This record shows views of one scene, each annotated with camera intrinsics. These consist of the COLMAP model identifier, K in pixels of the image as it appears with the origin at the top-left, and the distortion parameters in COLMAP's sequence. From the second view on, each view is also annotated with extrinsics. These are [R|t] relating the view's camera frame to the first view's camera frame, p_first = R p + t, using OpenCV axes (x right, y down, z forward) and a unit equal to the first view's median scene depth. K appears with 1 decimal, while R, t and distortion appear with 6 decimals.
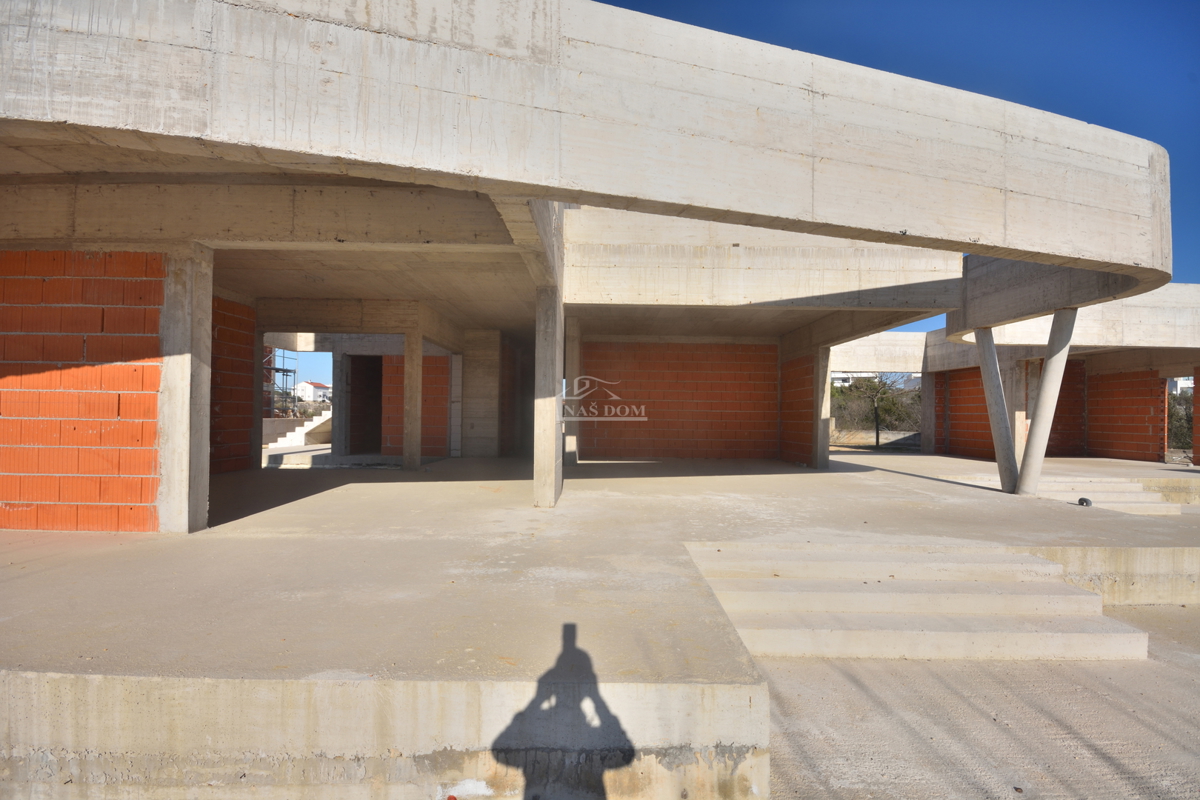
lens RADIAL K [[526.3, 0, 600.0], [0, 526.3, 413.0], [0, 0, 1]] dist [0.010116, -0.012360]
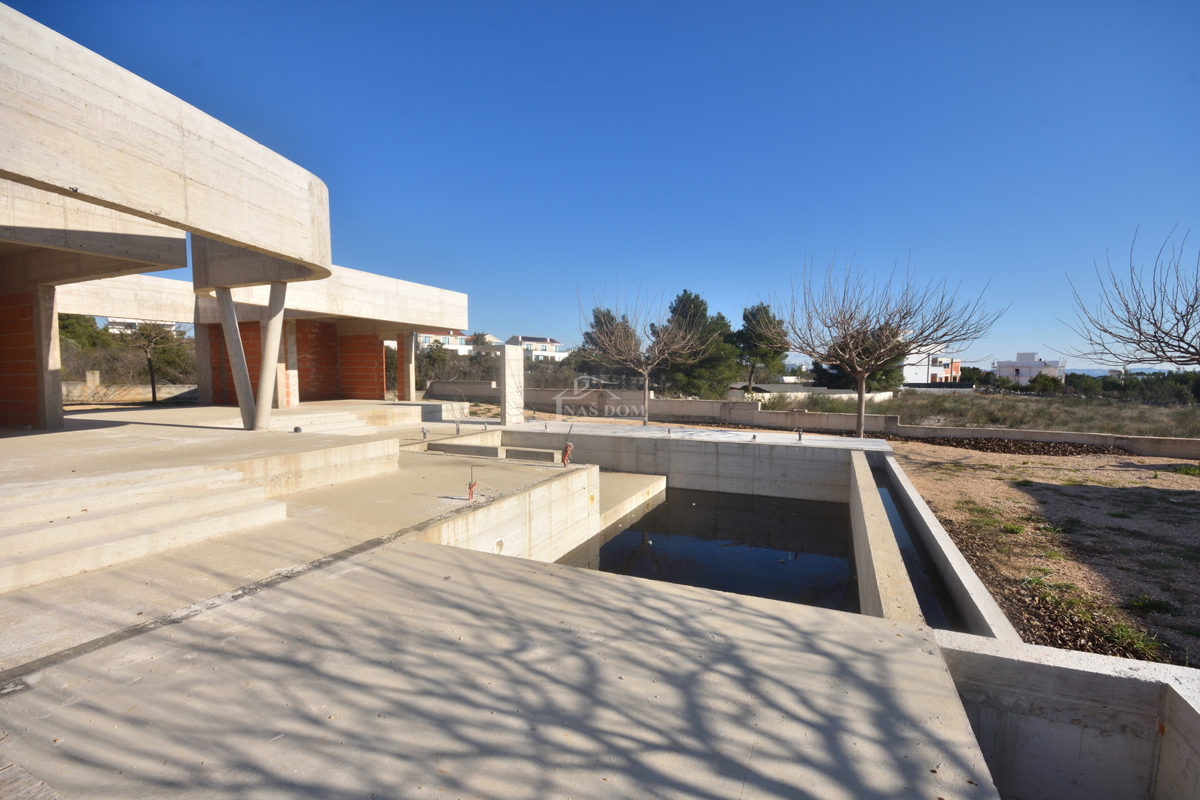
lens RADIAL K [[526.3, 0, 602.1], [0, 526.3, 416.0], [0, 0, 1]] dist [0.010116, -0.012360]
pose [[0.400508, -0.084641, 0.912376, 0.001617], [-0.001276, 0.995672, 0.092929, 0.006886], [-0.916293, -0.038383, 0.398666, -0.240554]]
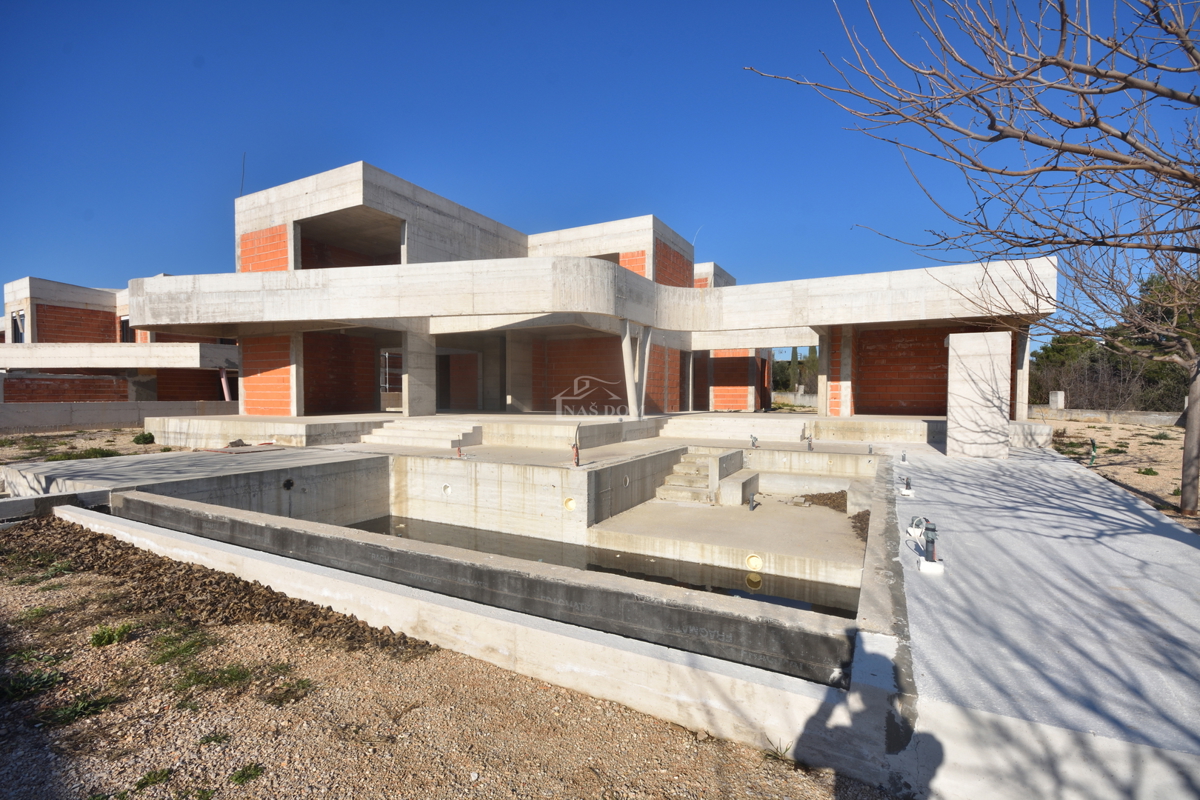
lens RADIAL K [[526.3, 0, 601.3], [0, 526.3, 421.2], [0, 0, 1]] dist [0.010116, -0.012360]
pose [[0.881055, 0.012797, -0.472840, 1.722911], [0.011474, 0.998762, 0.048411, 0.074891], [0.472874, -0.048078, 0.879818, -0.731251]]
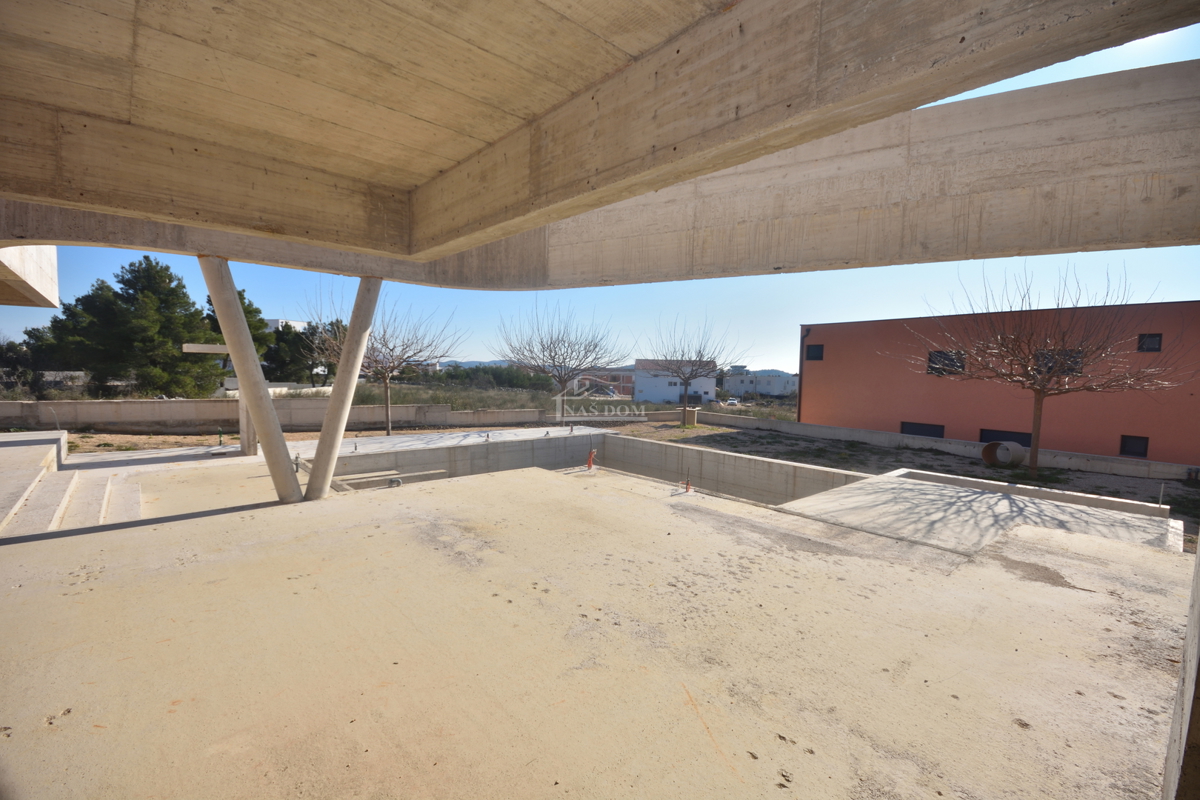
lens RADIAL K [[526.3, 0, 601.8], [0, 526.3, 412.2], [0, 0, 1]] dist [0.010116, -0.012360]
pose [[-0.670927, -0.088209, 0.736258, -0.060283], [-0.034939, 0.995557, 0.087436, -0.061882], [-0.740700, 0.032939, -0.671028, 1.325903]]
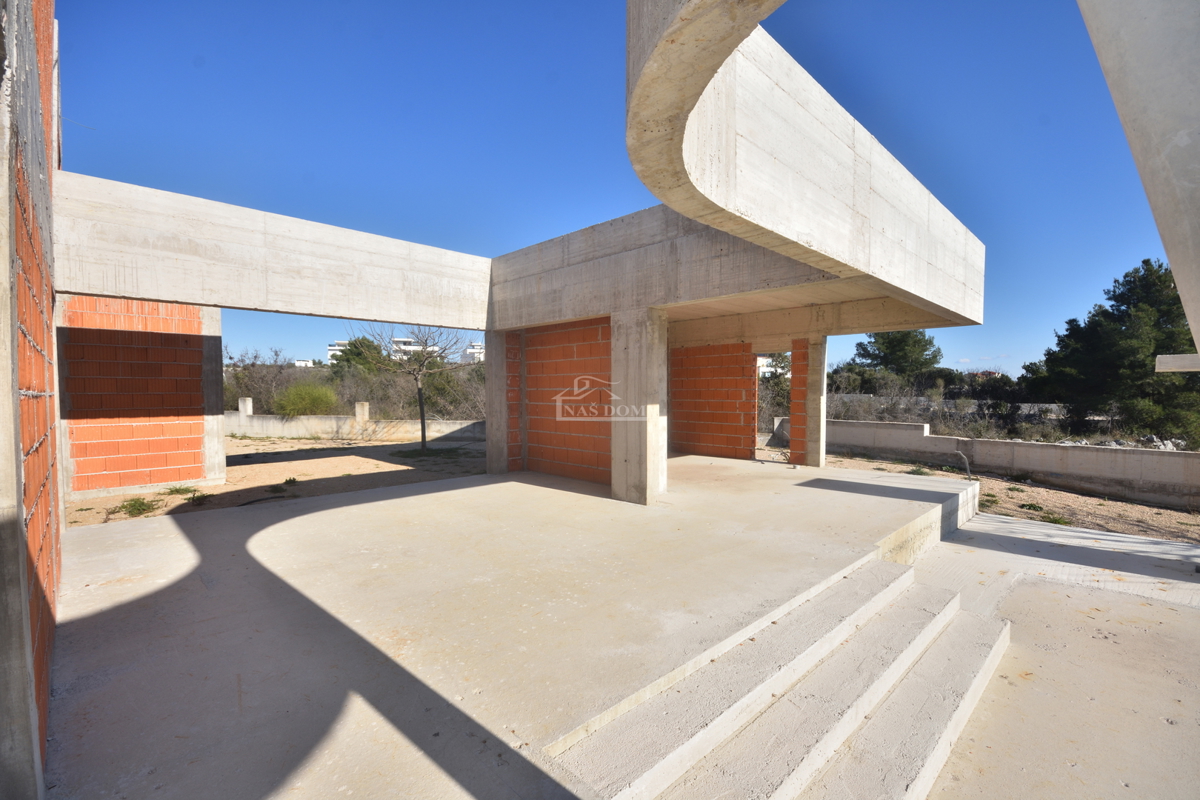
lens RADIAL K [[526.3, 0, 601.8], [0, 526.3, 411.4], [0, 0, 1]] dist [0.010116, -0.012360]
pose [[0.708654, -0.041564, 0.704331, 0.709664], [0.007933, 0.998670, 0.050952, -0.044242], [-0.705511, -0.030520, 0.708041, 1.216995]]
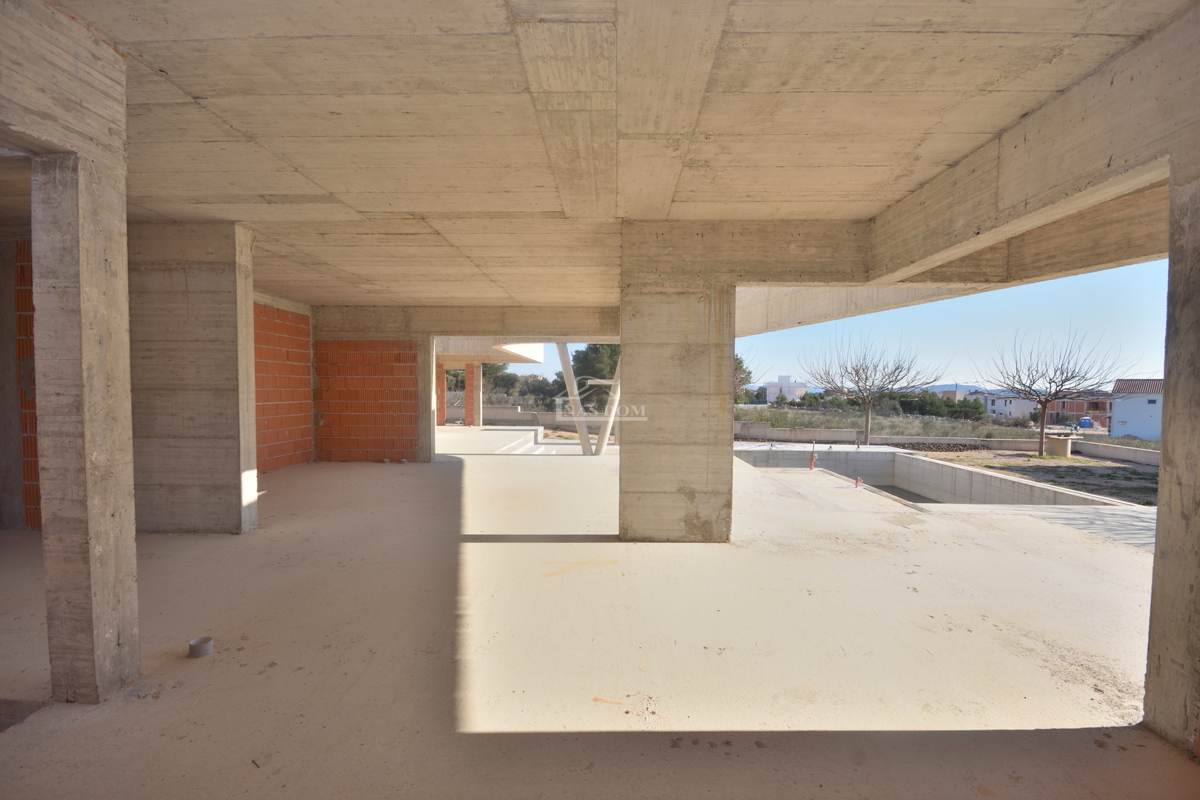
lens RADIAL K [[526.3, 0, 602.2], [0, 526.3, 406.9], [0, 0, 1]] dist [0.010116, -0.012360]
pose [[0.026118, -0.044944, 0.998648, -0.851523], [-0.012132, 0.998901, 0.045273, -0.068049], [-0.999585, -0.013298, 0.025544, 1.041967]]
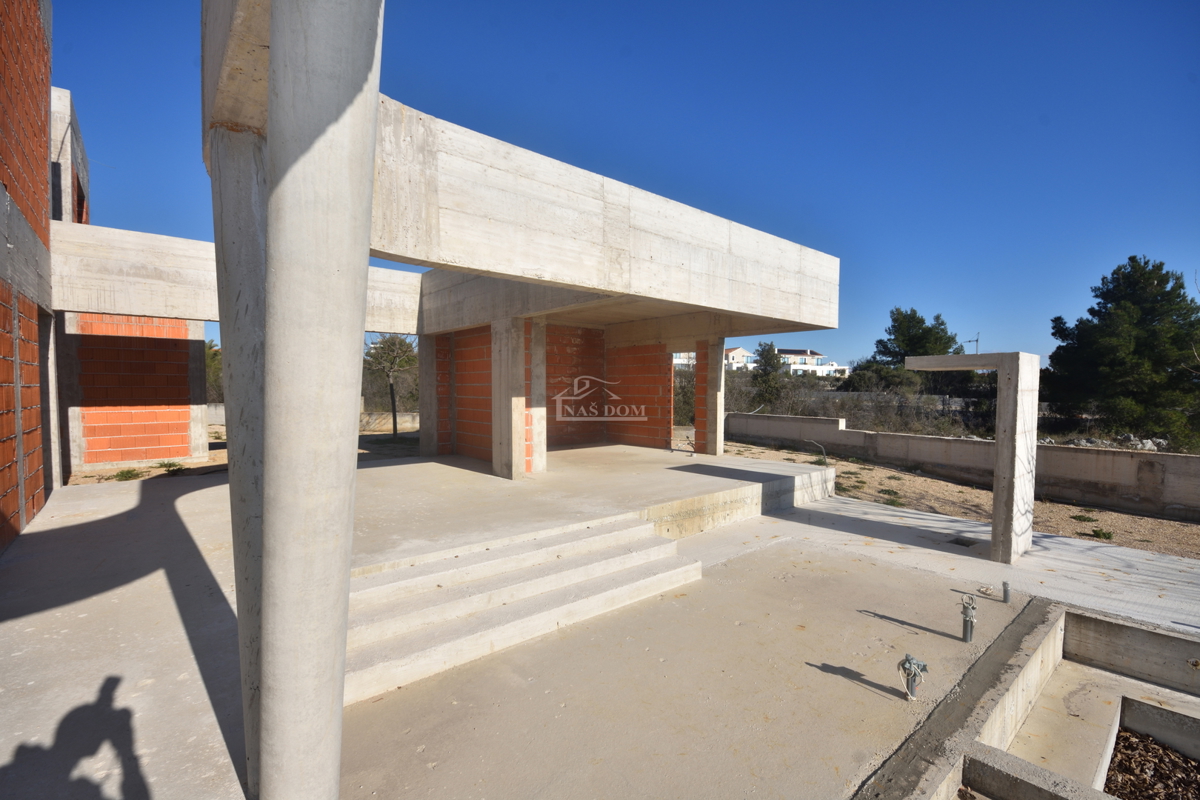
lens RADIAL K [[526.3, 0, 601.3], [0, 526.3, 410.1], [0, 0, 1]] dist [0.010116, -0.012360]
pose [[0.759610, -0.038277, 0.649252, 0.837700], [0.004687, 0.998563, 0.053387, -0.039660], [-0.650362, -0.037511, 0.758698, 0.816673]]
